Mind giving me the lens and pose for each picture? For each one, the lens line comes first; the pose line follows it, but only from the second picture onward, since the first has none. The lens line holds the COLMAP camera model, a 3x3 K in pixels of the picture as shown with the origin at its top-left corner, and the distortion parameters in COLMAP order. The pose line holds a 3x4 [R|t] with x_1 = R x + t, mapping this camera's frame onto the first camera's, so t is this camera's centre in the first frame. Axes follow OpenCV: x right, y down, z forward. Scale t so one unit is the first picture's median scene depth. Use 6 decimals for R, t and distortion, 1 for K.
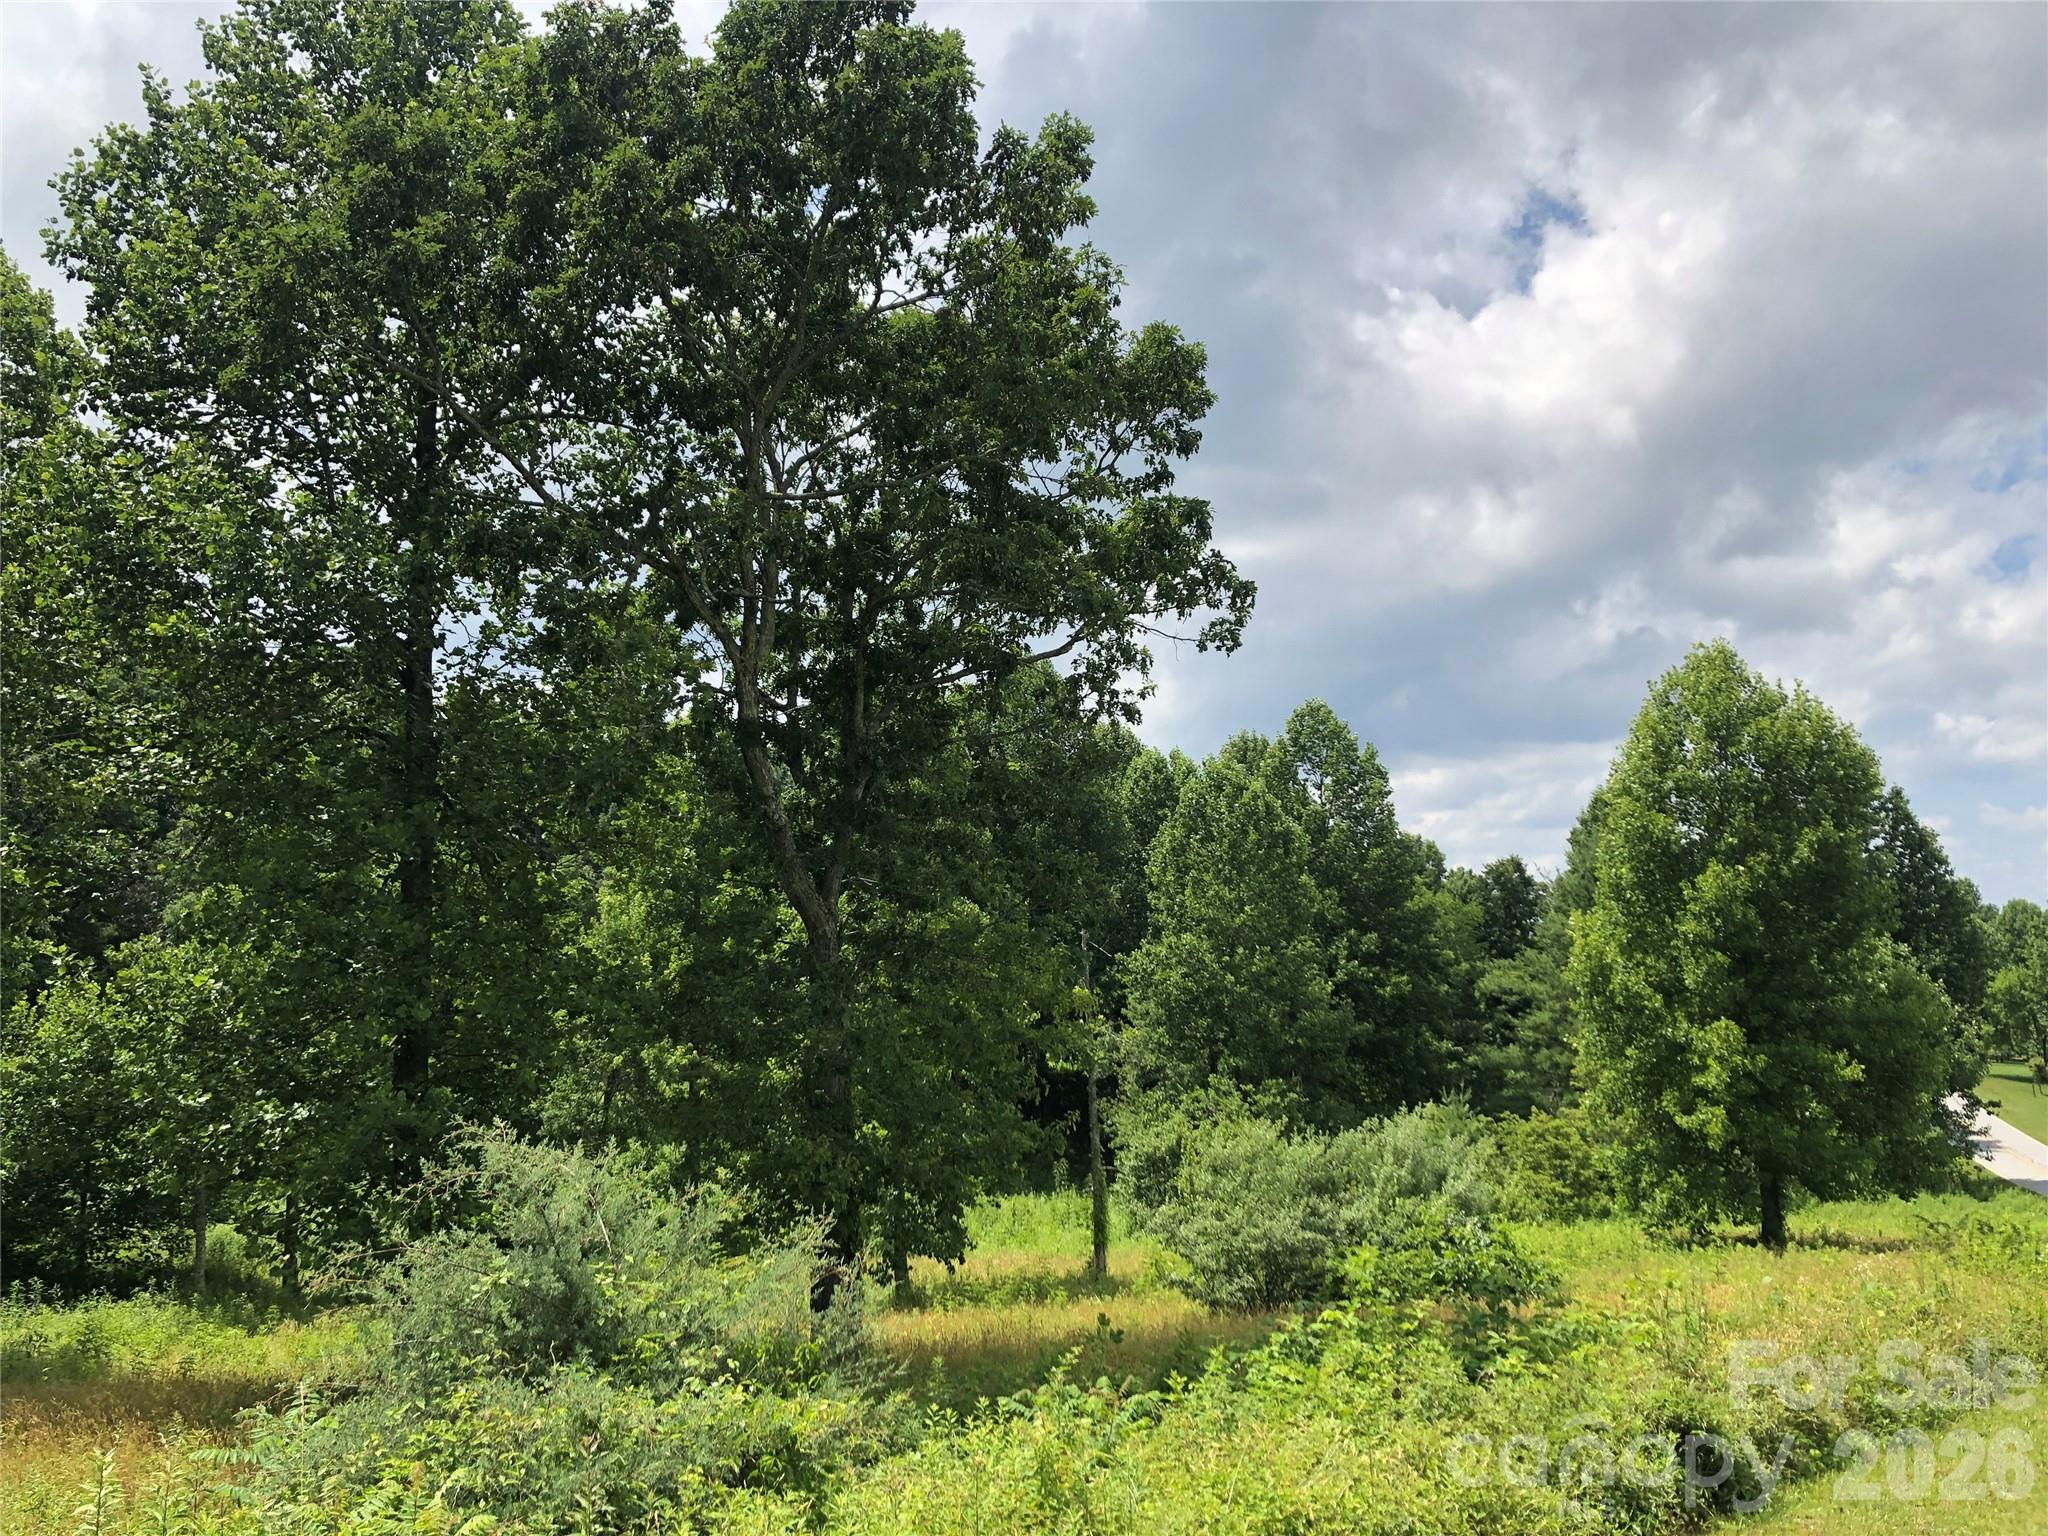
lens RADIAL K [[1670.4, 0, 989.8], [0, 1670.4, 759.0], [0, 0, 1]] dist [0.111413, -0.217609]
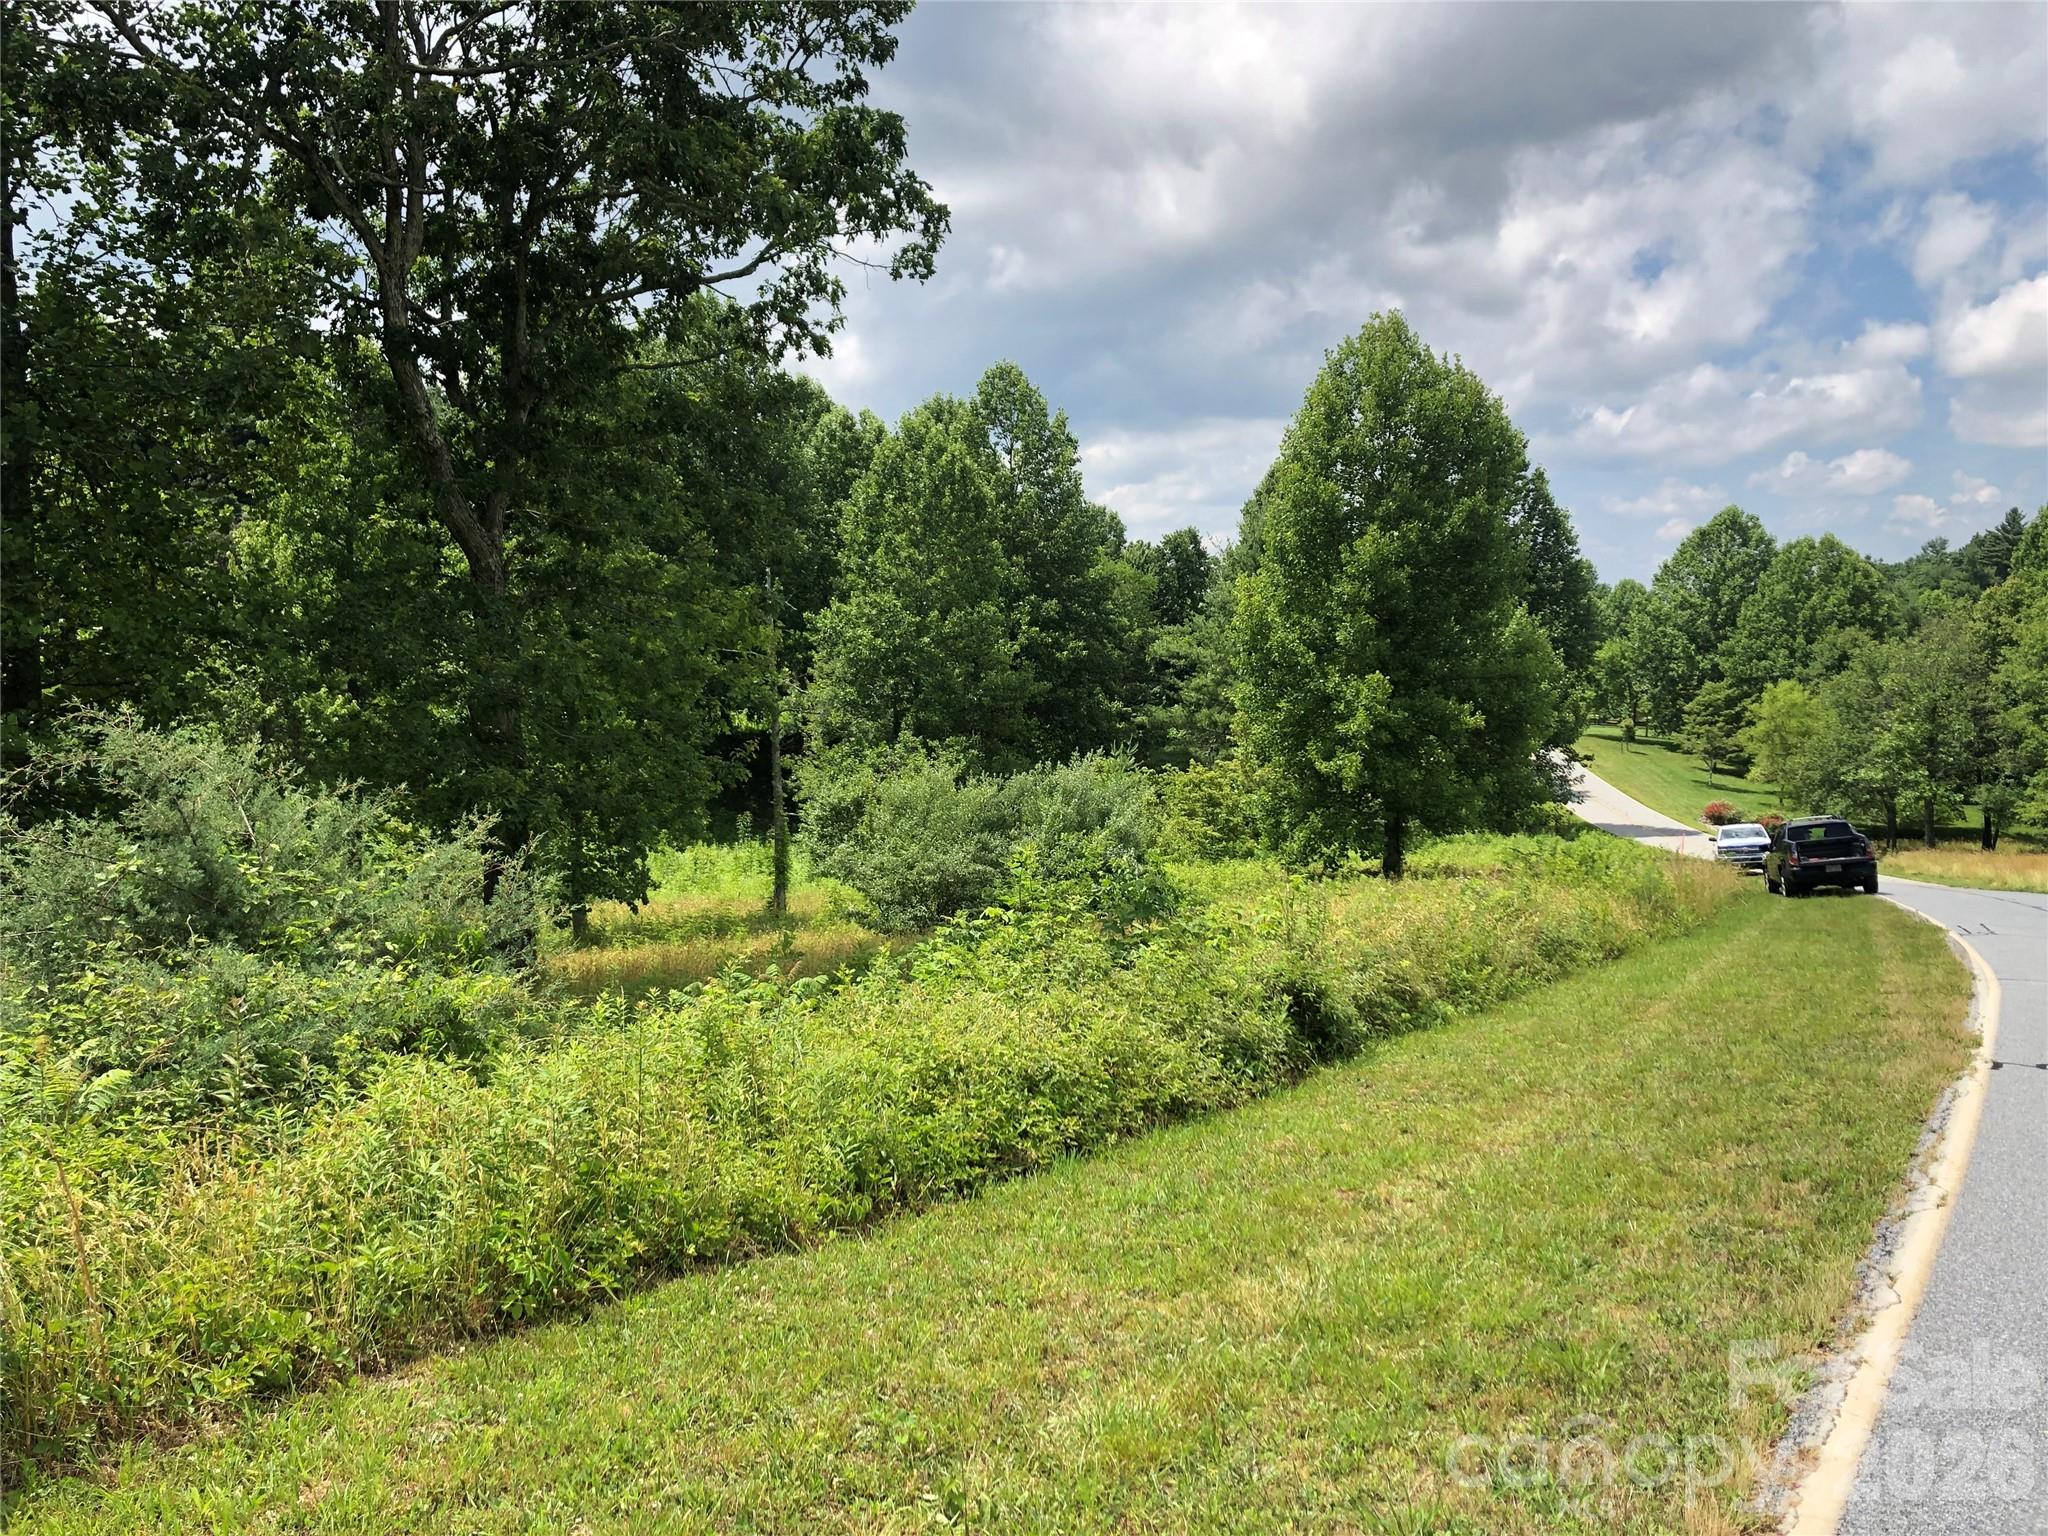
lens RADIAL K [[1685.9, 0, 1024.0], [0, 1685.9, 763.6], [0, 0, 1]] dist [0.010524, 0.001166]
pose [[0.979091, -0.000704, 0.203421, 0.002851], [-0.039788, 0.980017, 0.194895, 0.013902], [-0.199494, -0.198914, 0.959498, 0.000154]]
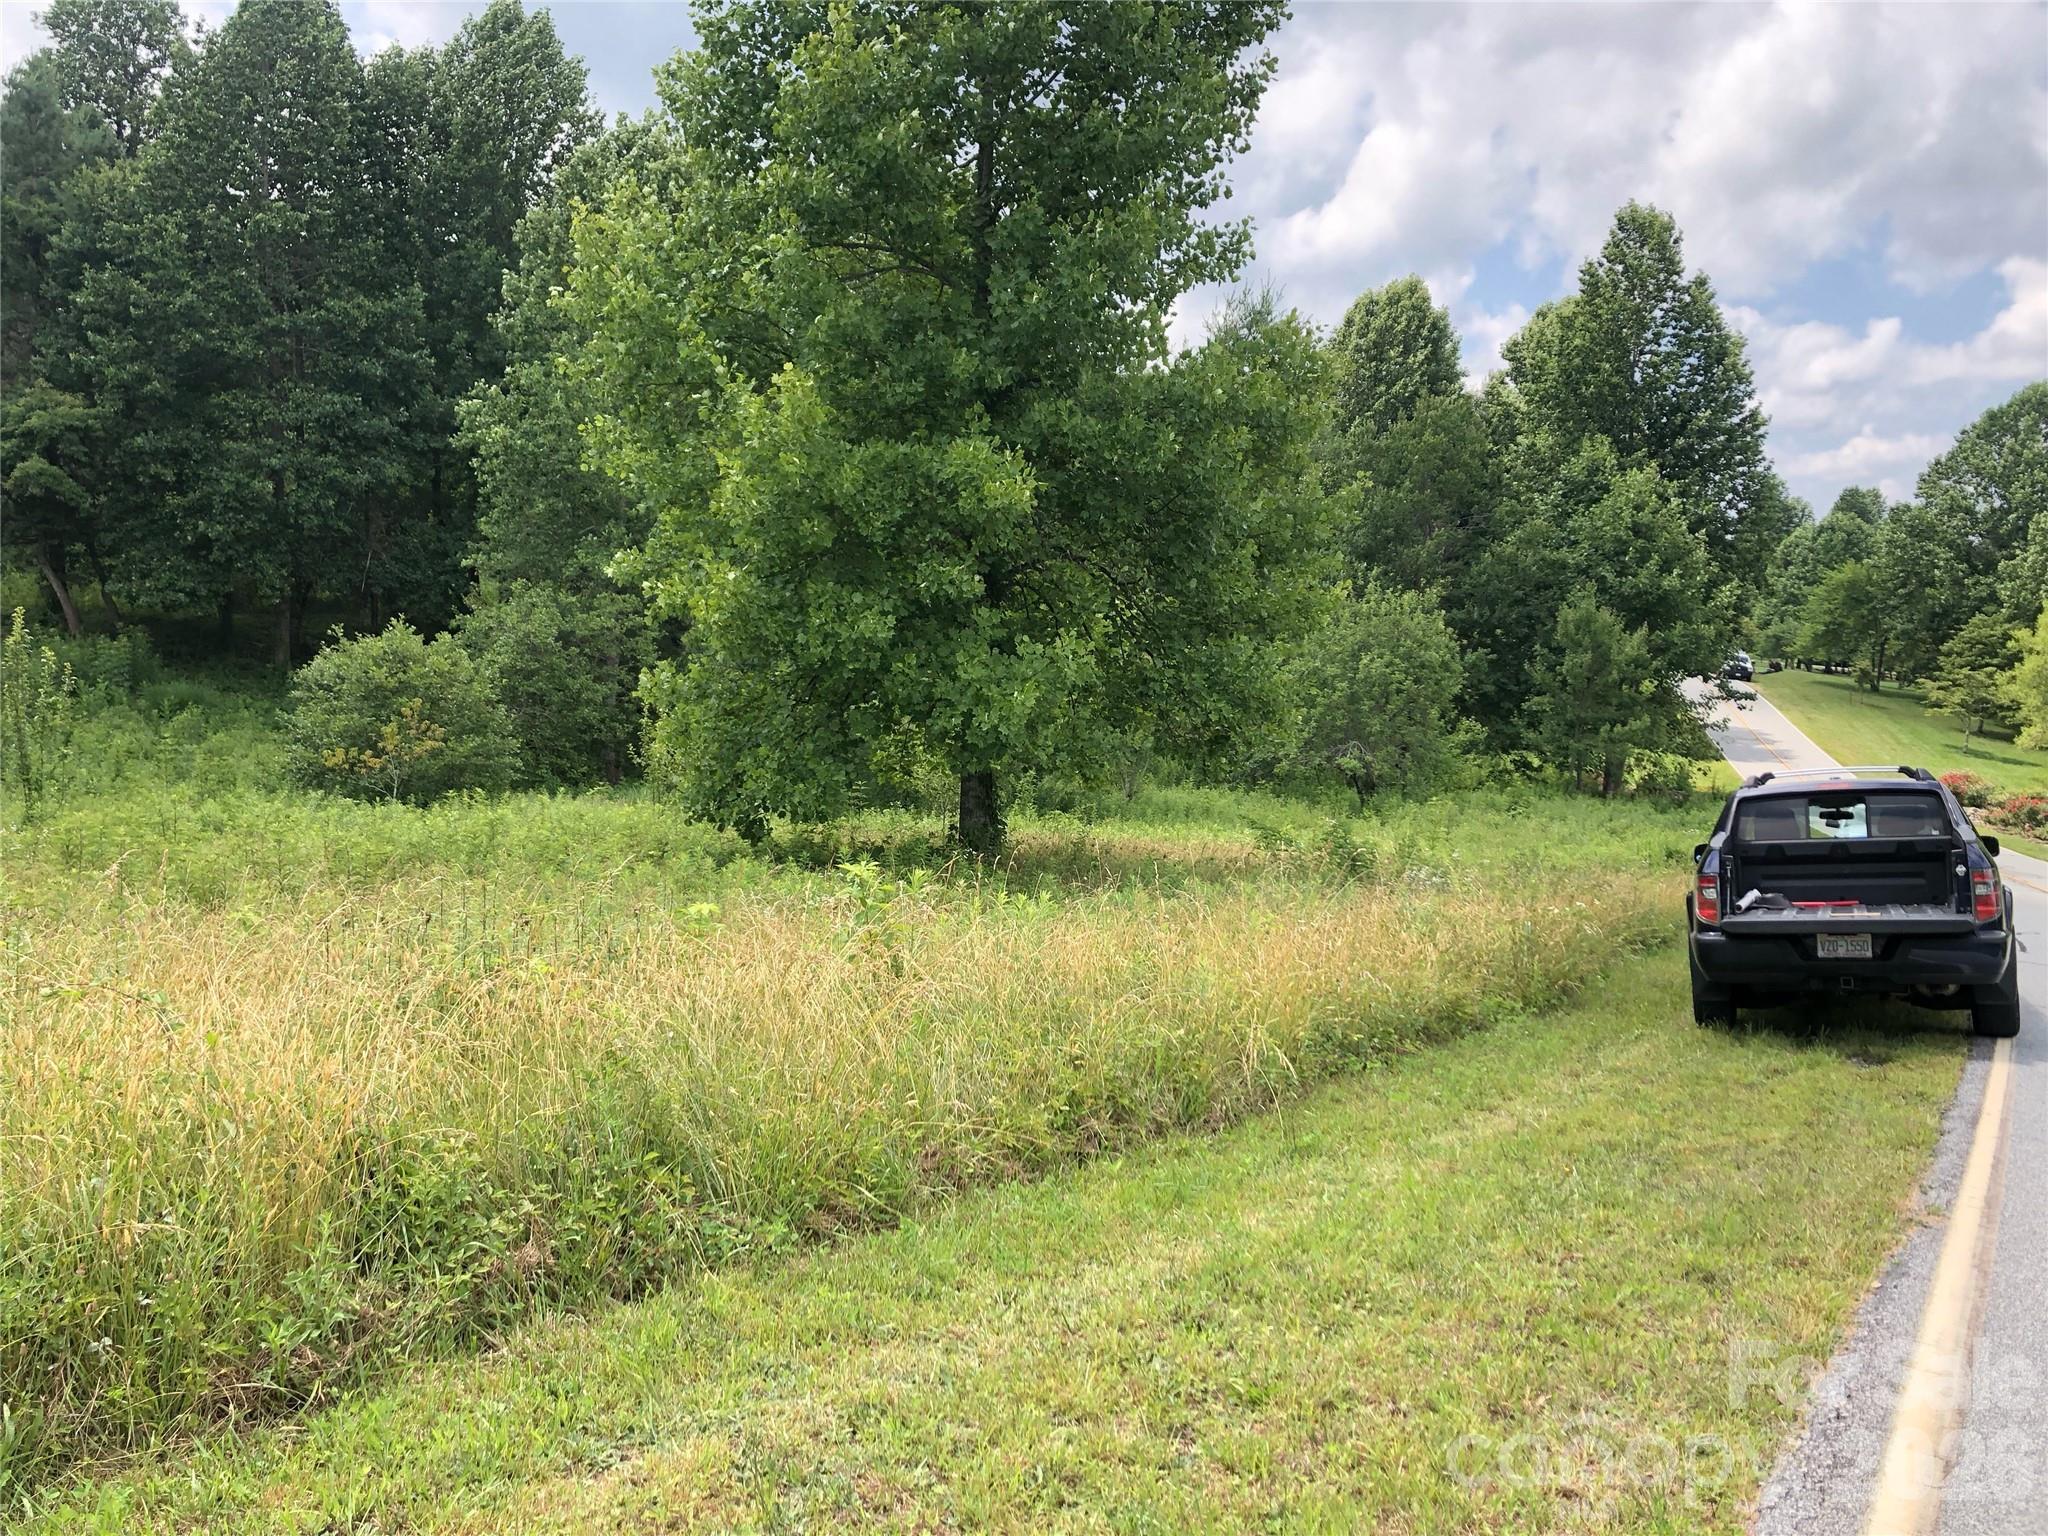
lens RADIAL K [[1641.3, 0, 925.0], [0, 1641.3, 765.7], [0, 0, 1]] dist [0.014094, 0.007195]
pose [[0.998602, 0.052857, 0.000148, 0.623384], [-0.051243, 0.967425, 0.247916, 0.190171], [0.012961, -0.247577, 0.968782, 0.709509]]
